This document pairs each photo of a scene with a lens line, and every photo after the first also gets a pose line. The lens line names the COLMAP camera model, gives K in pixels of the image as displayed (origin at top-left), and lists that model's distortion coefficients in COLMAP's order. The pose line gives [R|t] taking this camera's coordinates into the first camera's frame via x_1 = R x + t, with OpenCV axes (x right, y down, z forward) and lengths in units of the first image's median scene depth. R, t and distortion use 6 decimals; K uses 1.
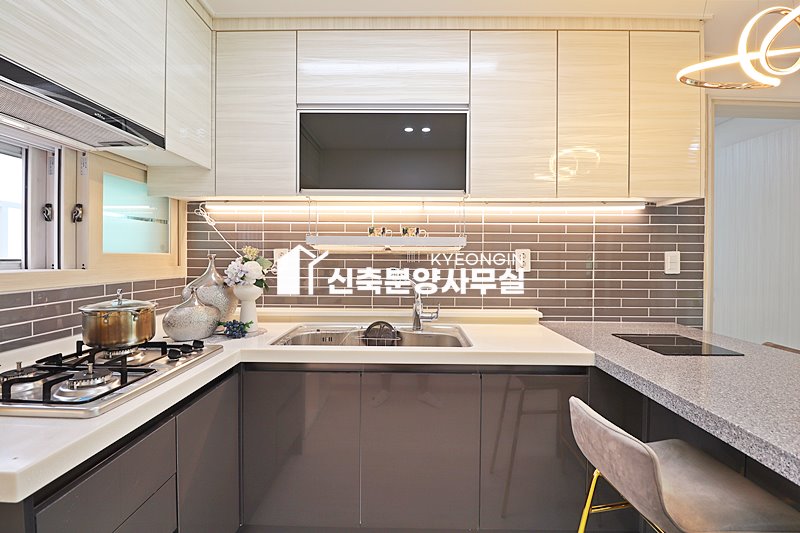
lens RADIAL K [[367.5, 0, 406.4], [0, 367.5, 259.4], [0, 0, 1]] dist [-0.003581, -0.012083]
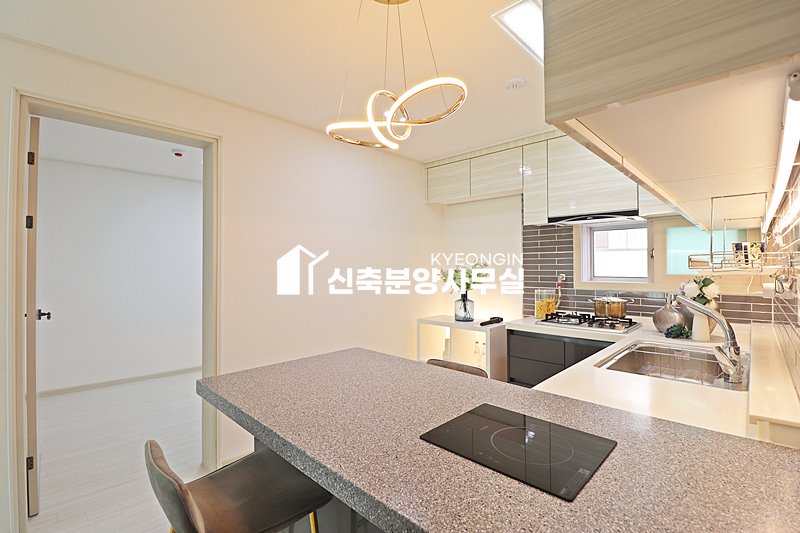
lens RADIAL K [[367.5, 0, 401.3], [0, 367.5, 263.7], [0, 0, 1]] dist [-0.003581, -0.012083]
pose [[-0.689779, -0.009753, -0.723954, 1.023136], [-0.006041, 0.999952, -0.007715, -0.036495], [0.723995, -0.000949, -0.689805, 1.013789]]
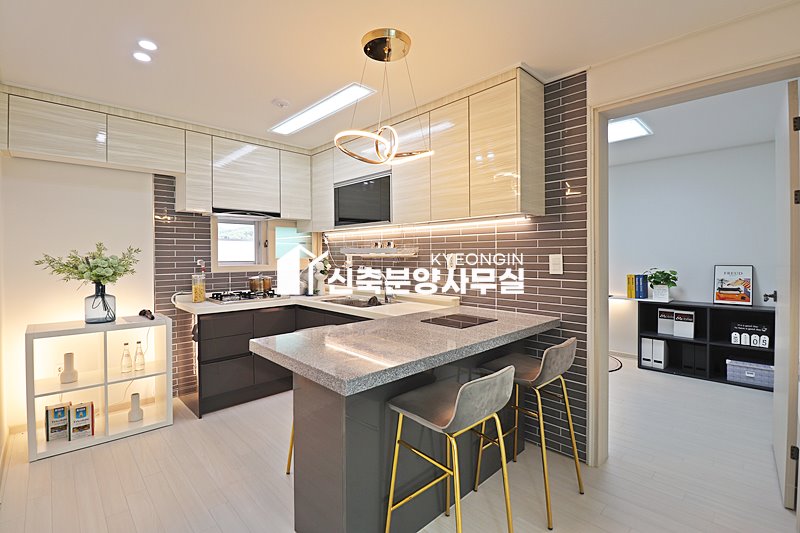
lens RADIAL K [[367.5, 0, 396.7], [0, 367.5, 260.6], [0, 0, 1]] dist [-0.003581, -0.012083]
pose [[0.701364, 0.001823, -0.712801, 1.262030], [0.001963, 0.999988, 0.004489, -0.009283], [0.712800, -0.004548, 0.701352, -0.158339]]
